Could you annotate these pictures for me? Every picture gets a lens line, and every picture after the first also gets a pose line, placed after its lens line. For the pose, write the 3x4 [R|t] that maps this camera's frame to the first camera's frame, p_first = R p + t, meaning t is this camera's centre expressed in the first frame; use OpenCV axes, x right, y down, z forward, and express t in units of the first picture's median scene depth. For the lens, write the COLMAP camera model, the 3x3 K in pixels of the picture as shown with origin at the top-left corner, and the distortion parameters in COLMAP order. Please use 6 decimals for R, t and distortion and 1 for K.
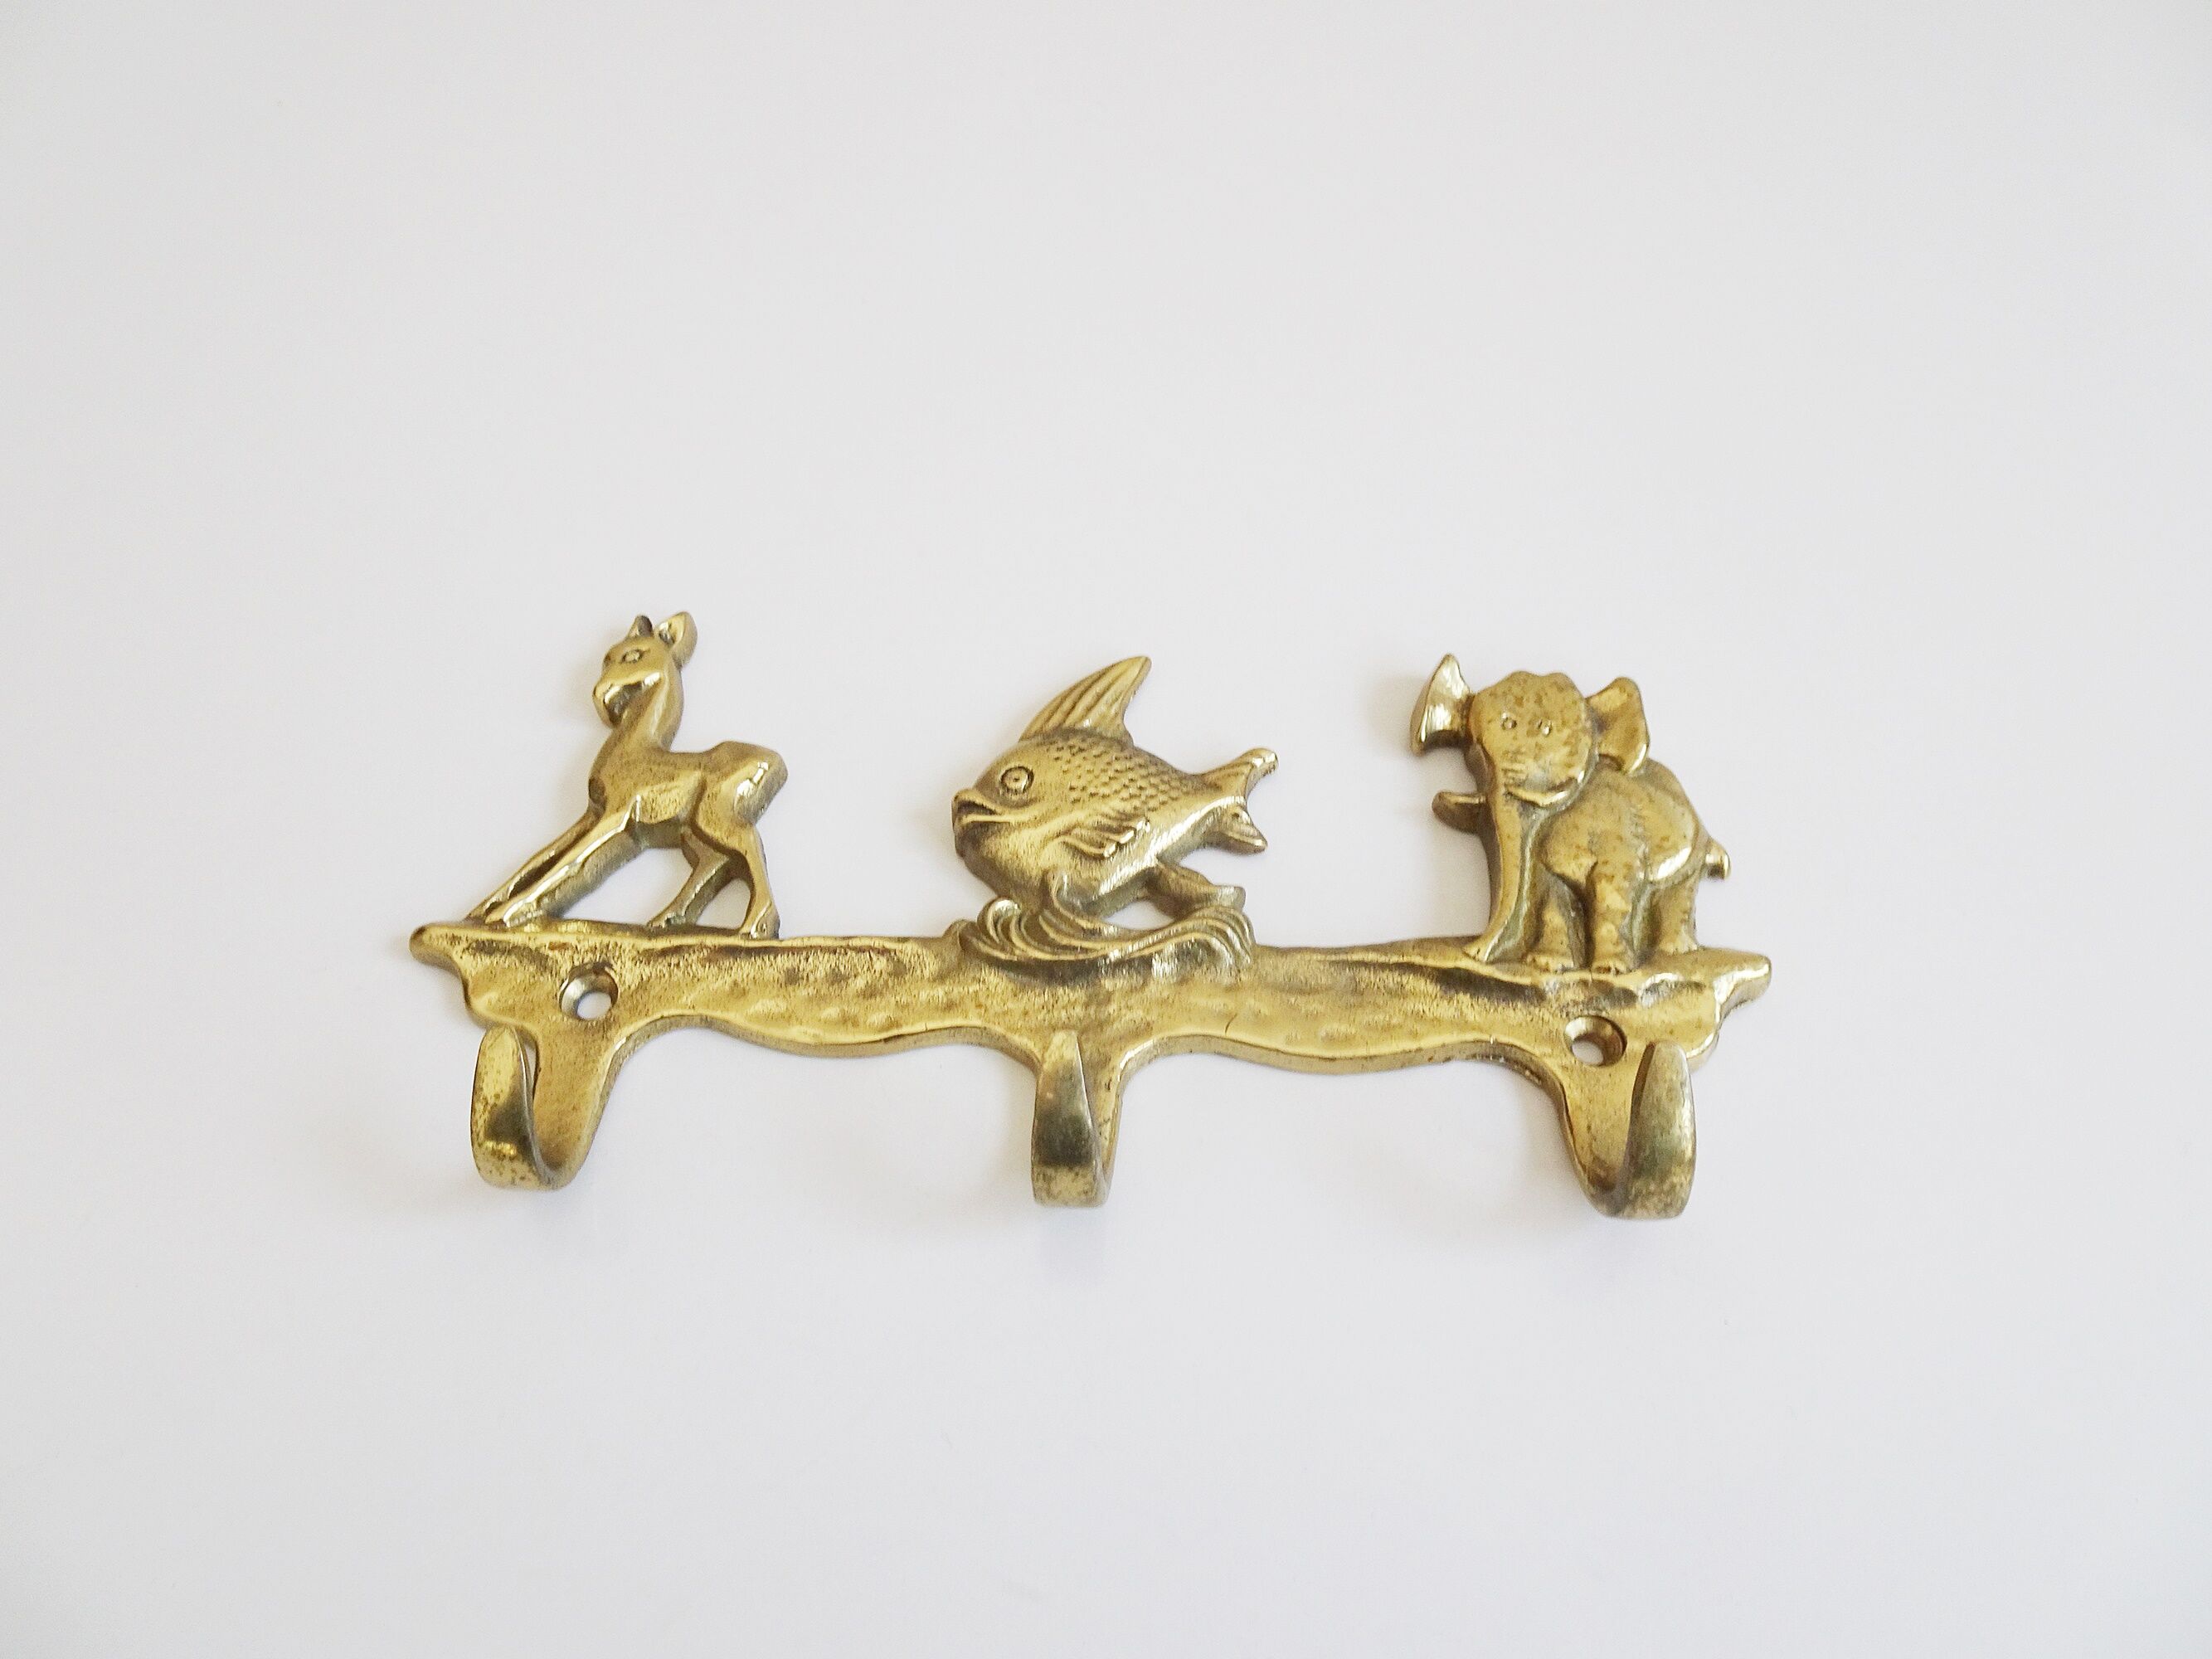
lens RADIAL K [[1556.3, 0, 1118.1], [0, 1556.3, 833.5], [0, 0, 1]] dist [0.004811, 0.000618]
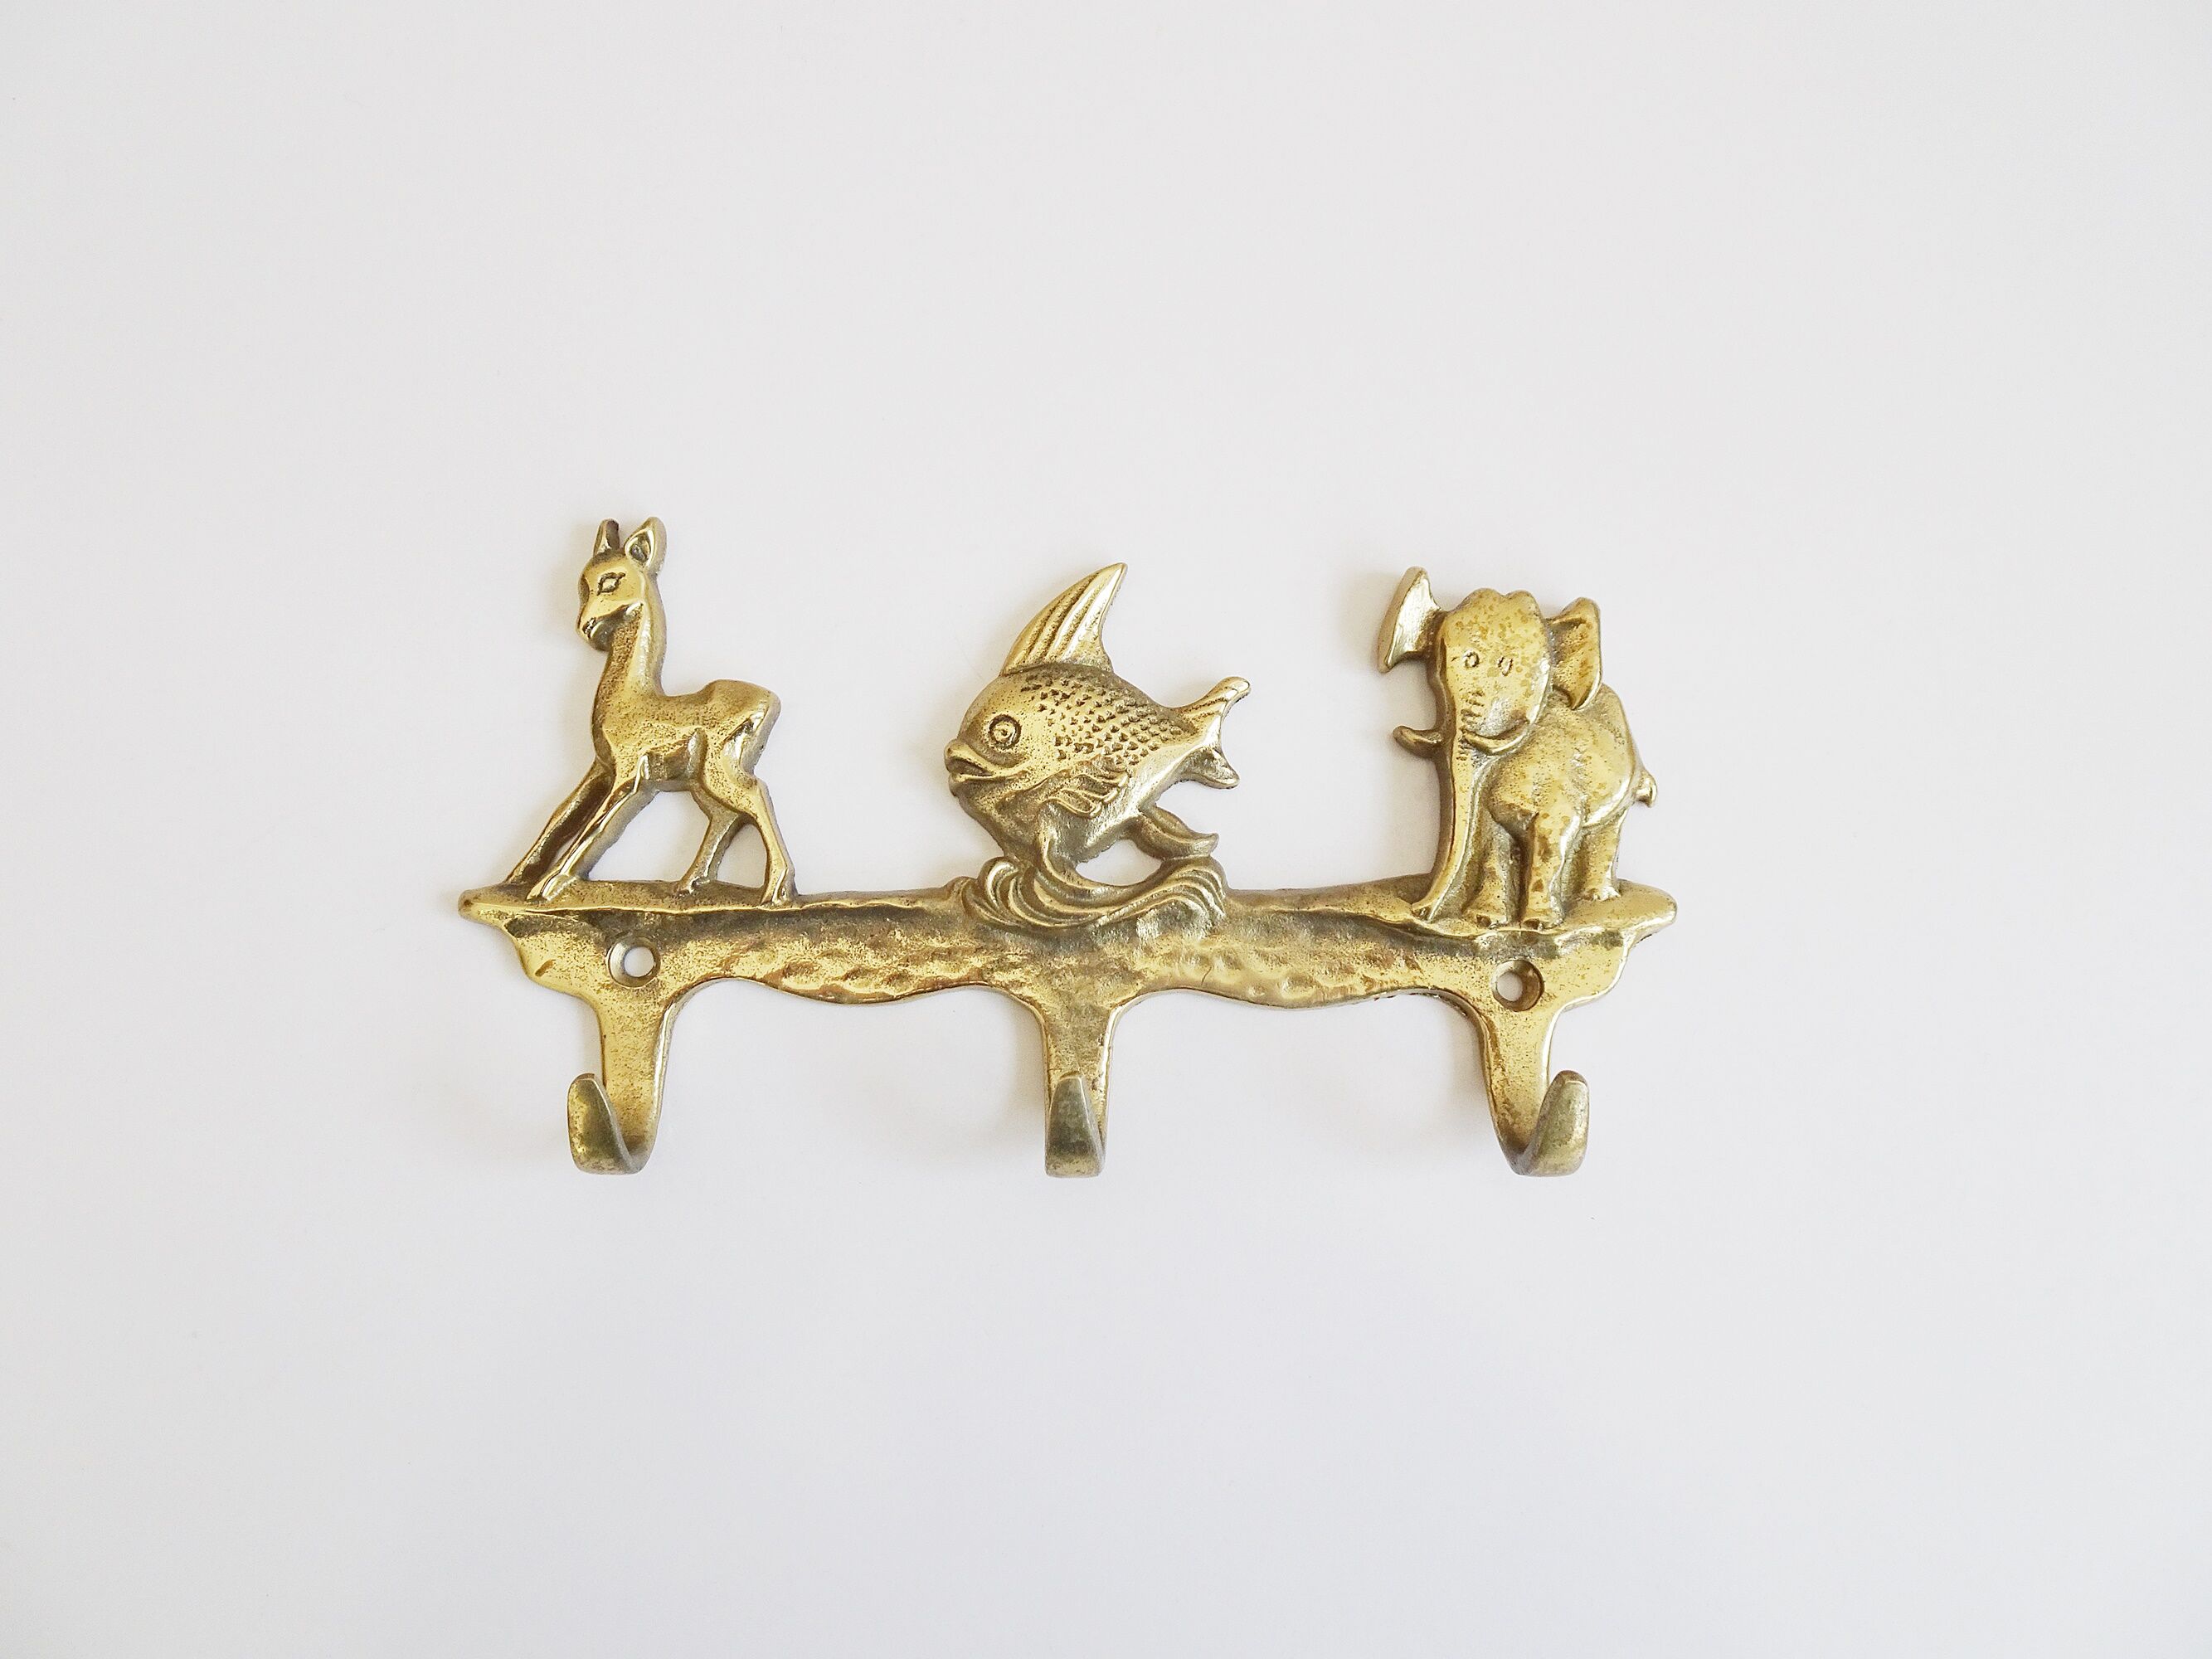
lens RADIAL K [[1556.3, 0, 1117.4], [0, 1556.3, 830.4], [0, 0, 1]] dist [0.004811, 0.000618]
pose [[0.998821, -0.026062, 0.040946, -0.034062], [0.004644, 0.891052, 0.453877, -0.456383], [-0.048314, -0.453152, 0.890123, 0.027692]]
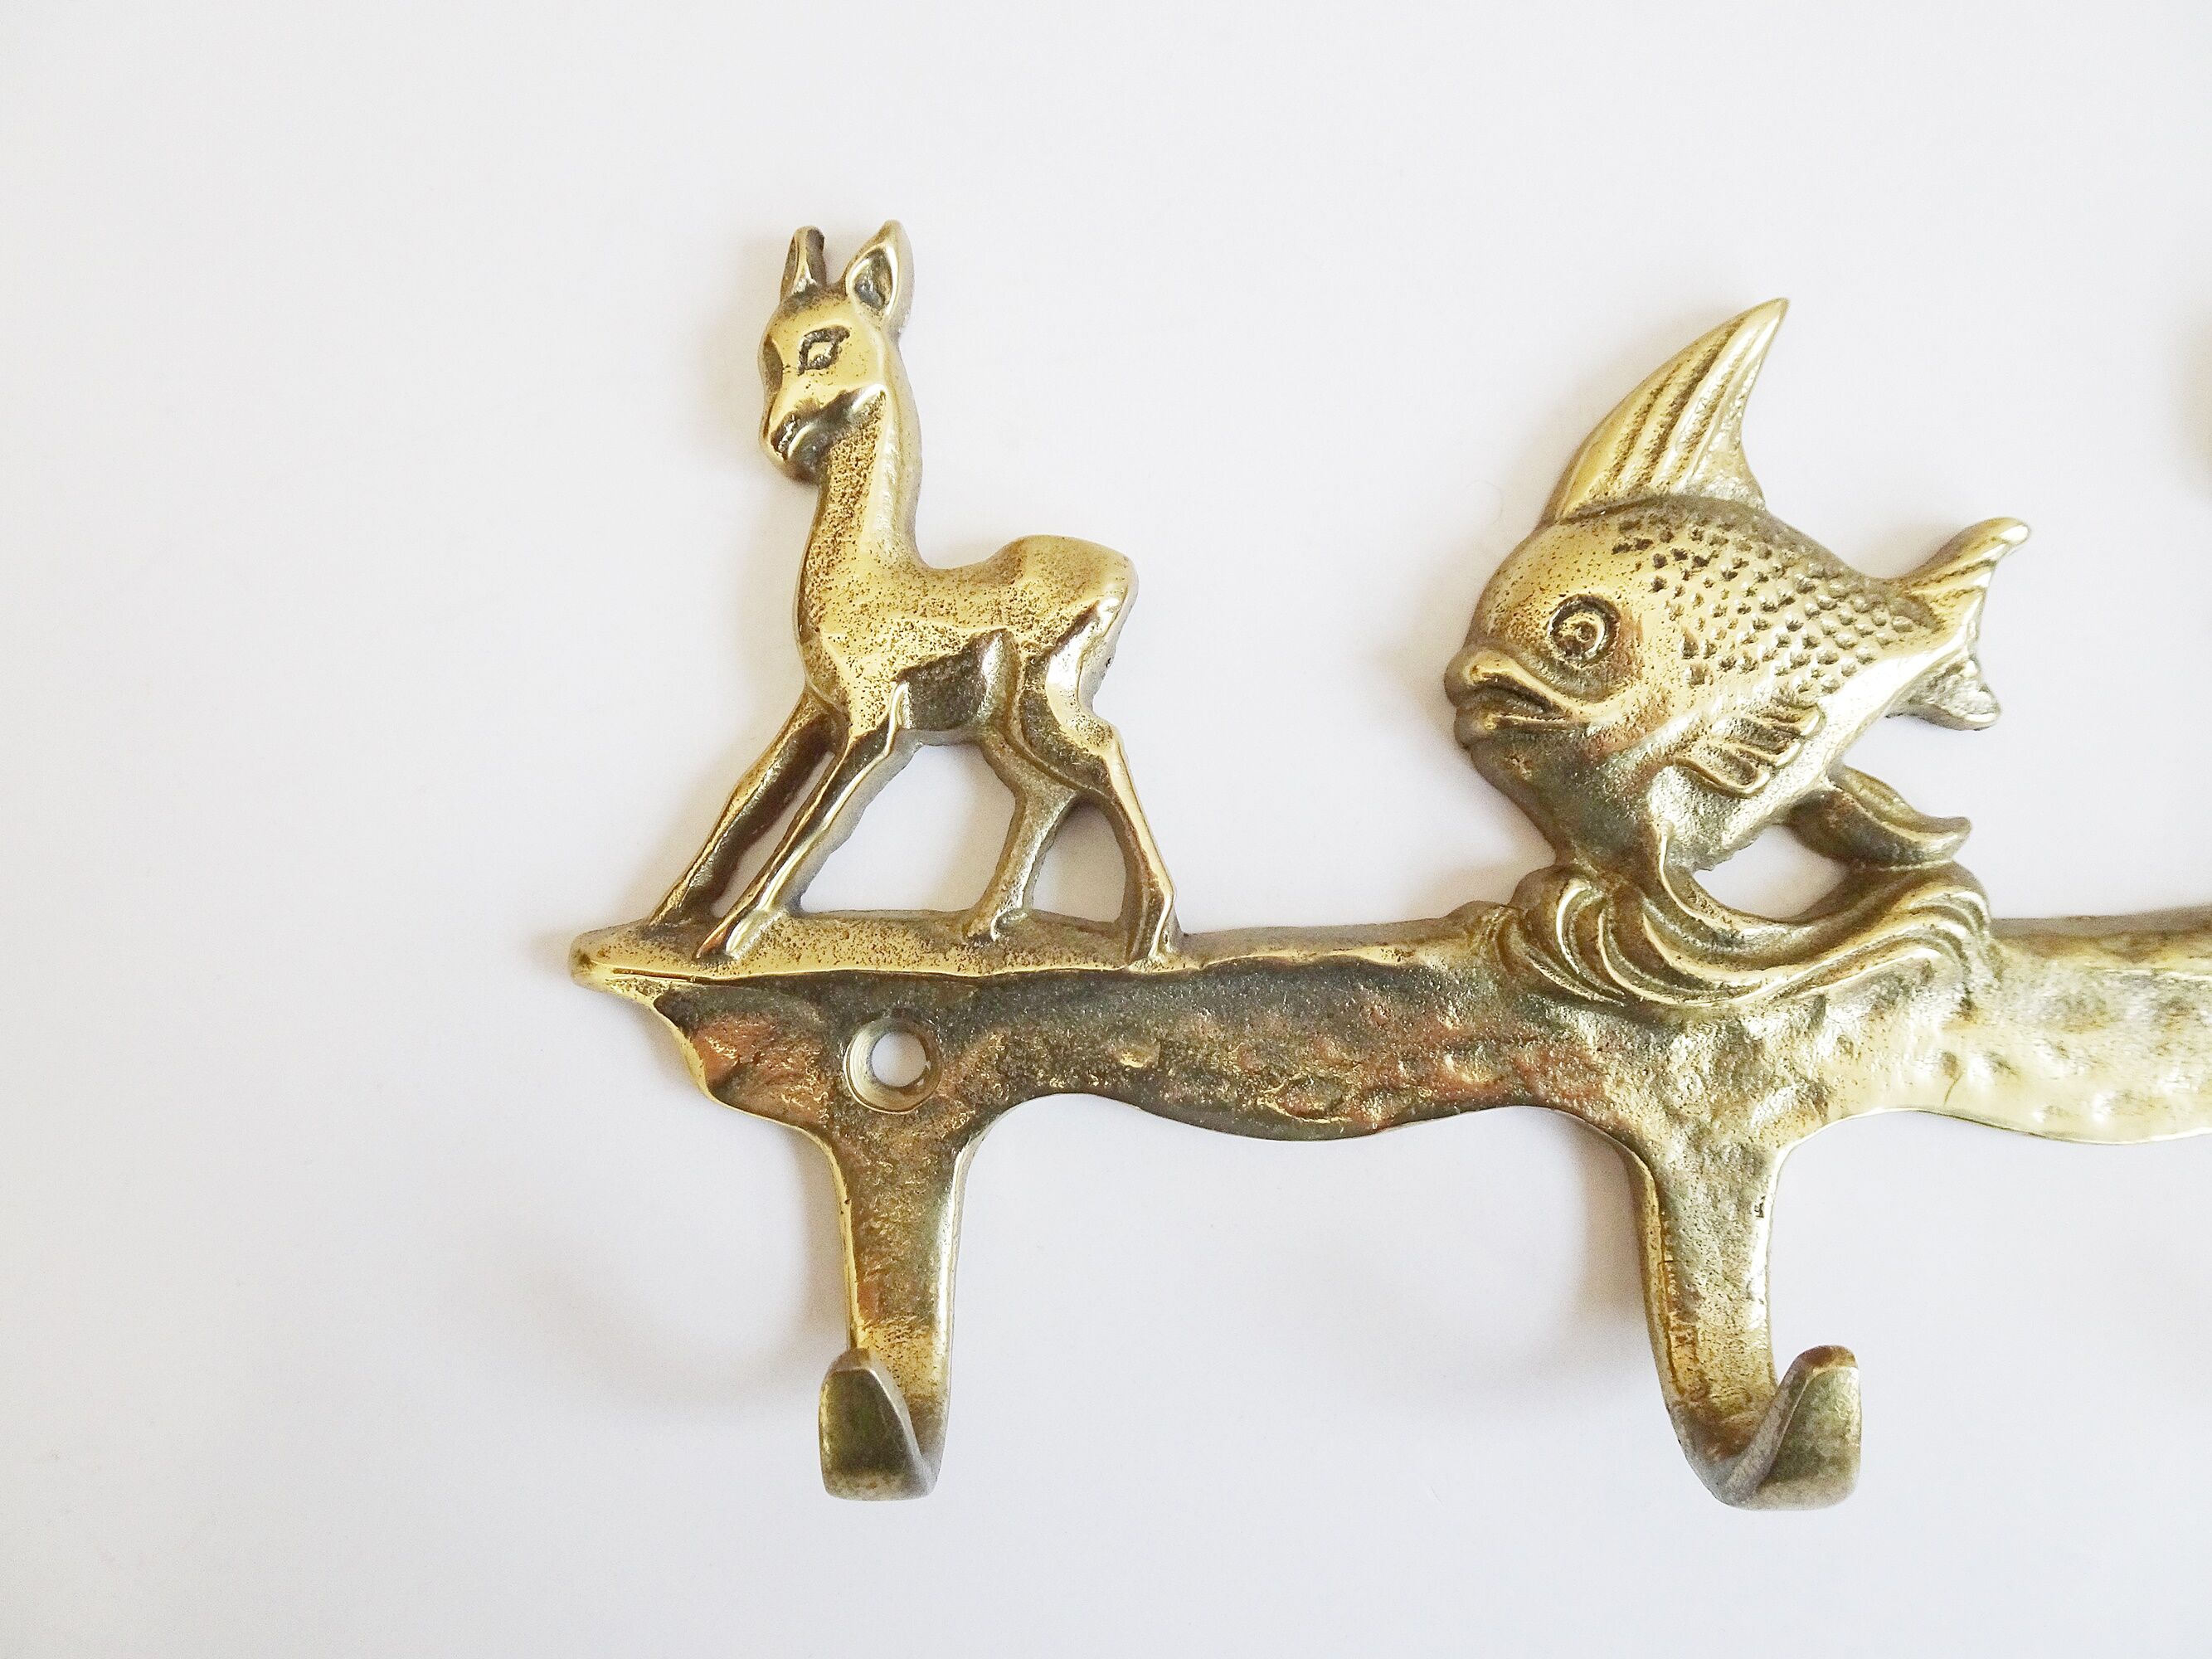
lens RADIAL K [[1556.3, 0, 1095.3], [0, 1556.3, 837.7], [0, 0, 1]] dist [0.004811, 0.000618]
pose [[0.999309, -0.036048, 0.009016, -0.247609], [0.024703, 0.825731, 0.563523, -0.291567], [-0.027759, -0.562911, 0.826051, 0.511619]]
